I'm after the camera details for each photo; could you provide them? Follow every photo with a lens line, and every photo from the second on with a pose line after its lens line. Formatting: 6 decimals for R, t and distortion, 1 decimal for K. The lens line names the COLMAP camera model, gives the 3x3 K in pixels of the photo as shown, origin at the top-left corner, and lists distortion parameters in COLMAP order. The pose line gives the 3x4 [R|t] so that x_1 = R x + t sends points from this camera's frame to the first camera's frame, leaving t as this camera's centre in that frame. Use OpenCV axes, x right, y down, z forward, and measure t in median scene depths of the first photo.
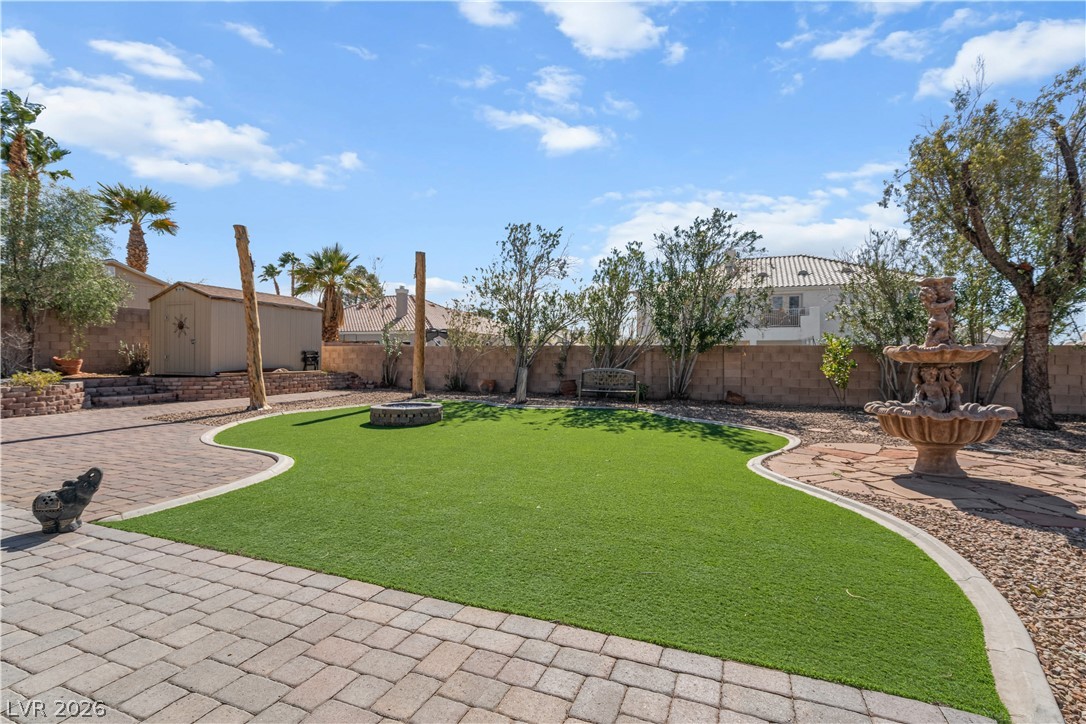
lens RADIAL K [[496.3, 0, 560.2], [0, 496.3, 358.3], [0, 0, 1]] dist [-0.005275, 0.002010]
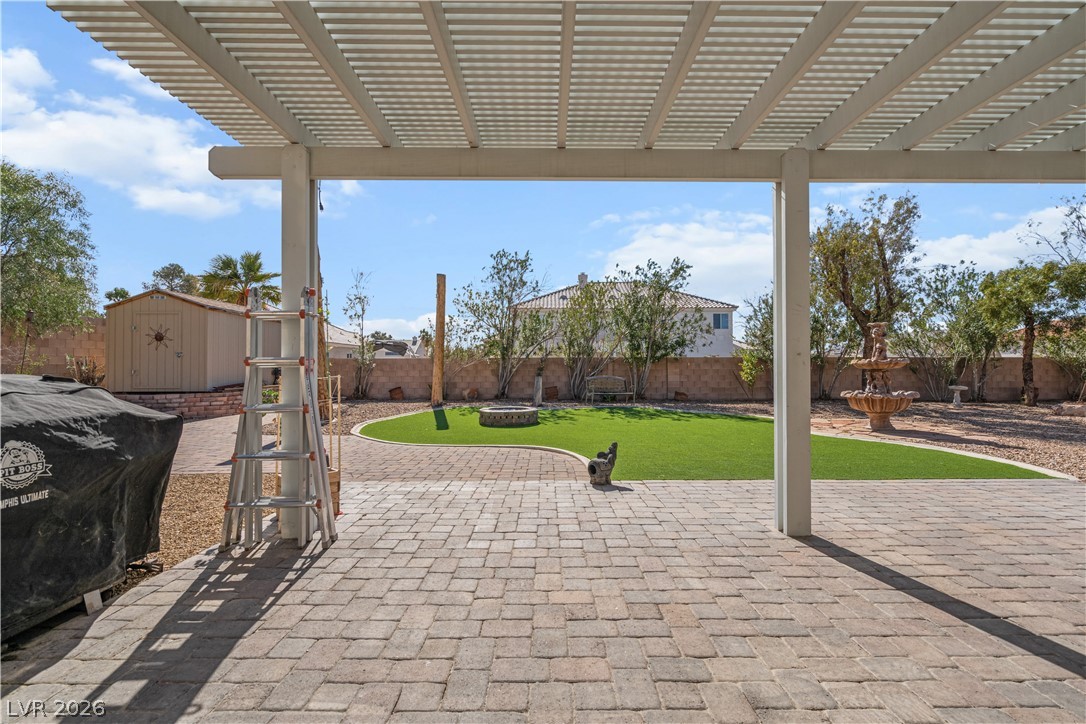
lens RADIAL K [[496.3, 0, 549.6], [0, 496.3, 362.8], [0, 0, 1]] dist [-0.005275, 0.002010]
pose [[0.928001, -0.007187, 0.372509, -0.464562], [0.010280, 0.999927, -0.006318, -0.006267], [-0.372436, 0.009693, 0.928007, -0.113423]]
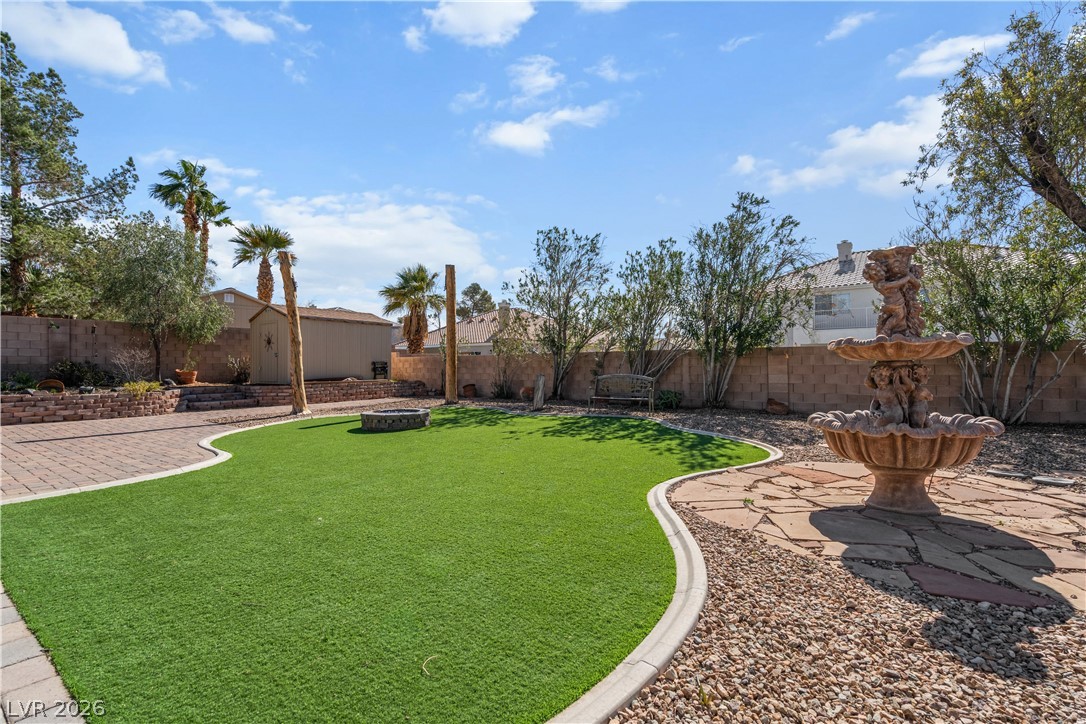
lens RADIAL K [[496.3, 0, 563.9], [0, 496.3, 347.0], [0, 0, 1]] dist [-0.005275, 0.002010]
pose [[0.965543, -0.024084, -0.259126, 0.214546], [0.013497, 0.999003, -0.042559, 0.006417], [0.259893, 0.037595, 0.964905, 0.059885]]
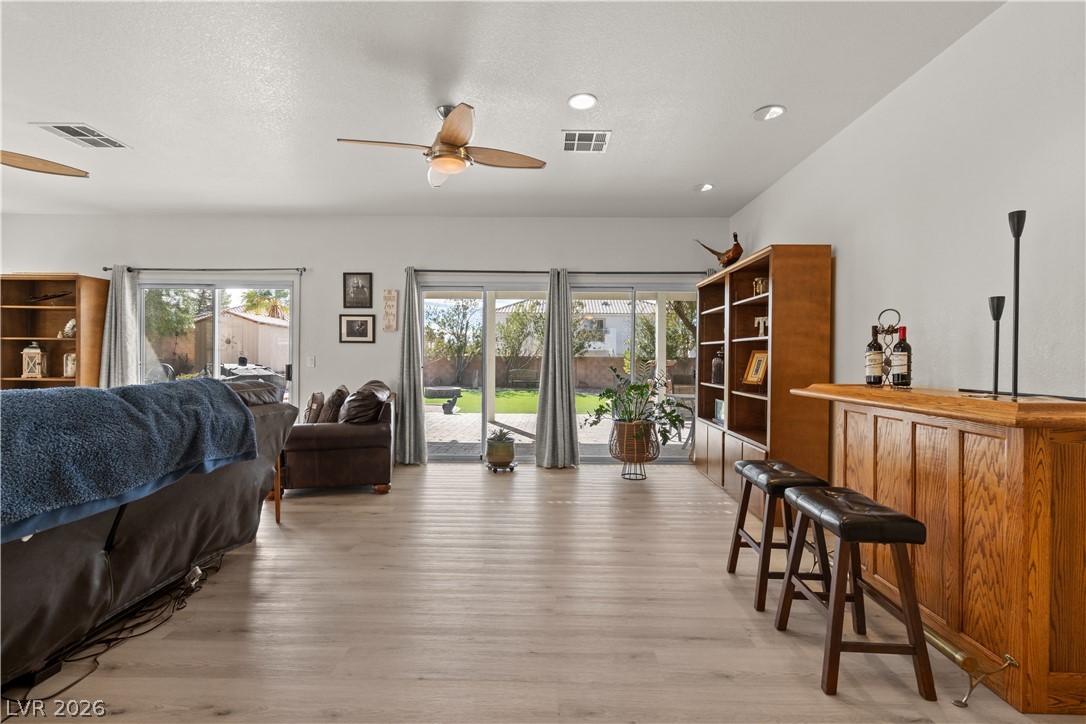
lens RADIAL K [[496.3, 0, 542.6], [0, 496.3, 359.2], [0, 0, 1]] dist [-0.005275, 0.002010]
pose [[0.938330, 0.001681, 0.345736, -0.431724], [0.000337, 0.999983, -0.005777, -0.006045], [-0.345740, 0.005537, 0.938314, -0.696421]]
